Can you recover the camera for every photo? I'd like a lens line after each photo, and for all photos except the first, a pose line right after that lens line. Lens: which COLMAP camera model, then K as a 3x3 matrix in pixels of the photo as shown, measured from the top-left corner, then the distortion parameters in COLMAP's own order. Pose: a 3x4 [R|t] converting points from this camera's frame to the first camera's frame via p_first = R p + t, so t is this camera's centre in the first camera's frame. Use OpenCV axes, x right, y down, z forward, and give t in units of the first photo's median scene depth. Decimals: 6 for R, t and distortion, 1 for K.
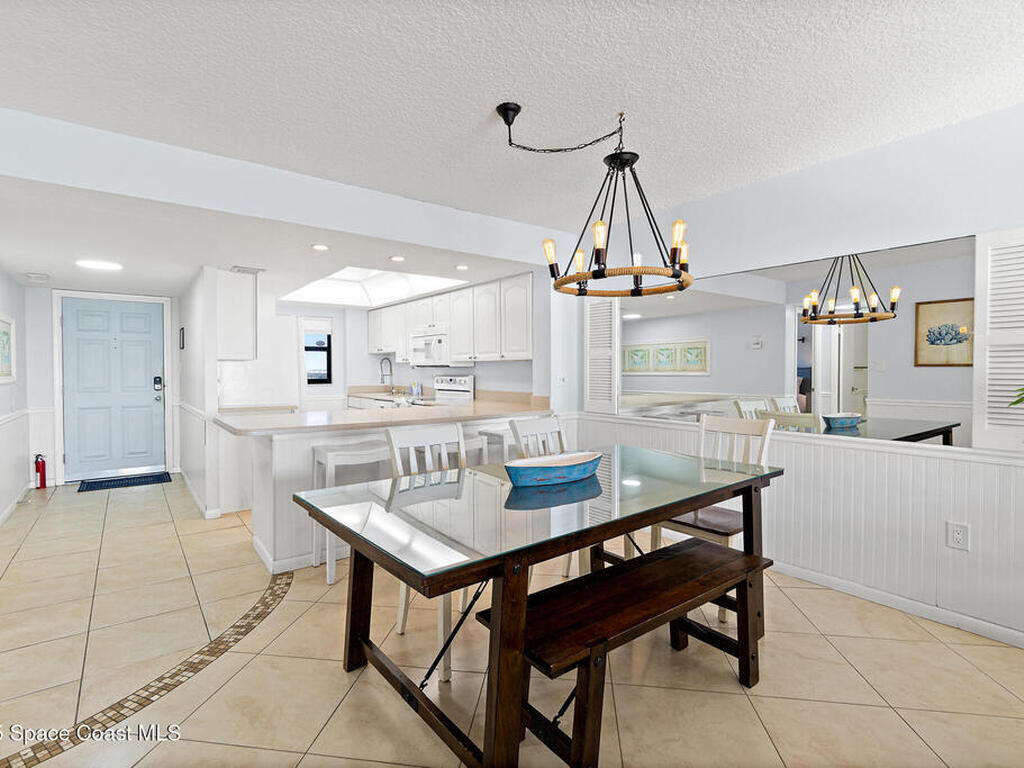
lens RADIAL K [[497.5, 0, 503.0], [0, 497.5, 379.3], [0, 0, 1]] dist [-0.002663, 0.000887]
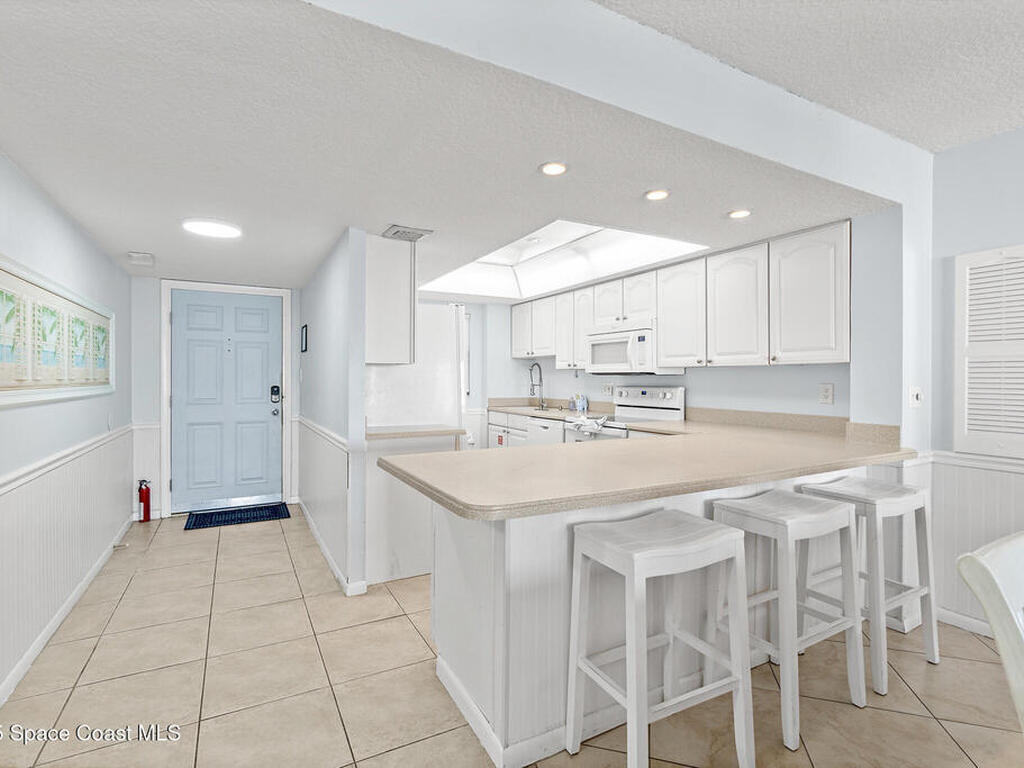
lens RADIAL K [[494.0, 0, 503.2], [0, 494.0, 378.6], [0, 0, 1]] dist [-0.002280, 0.001126]
pose [[0.988553, 0.003908, -0.150821, -0.220324], [-0.006612, 0.999826, -0.017428, -0.005780], [0.150727, 0.018226, 0.988407, 0.276143]]
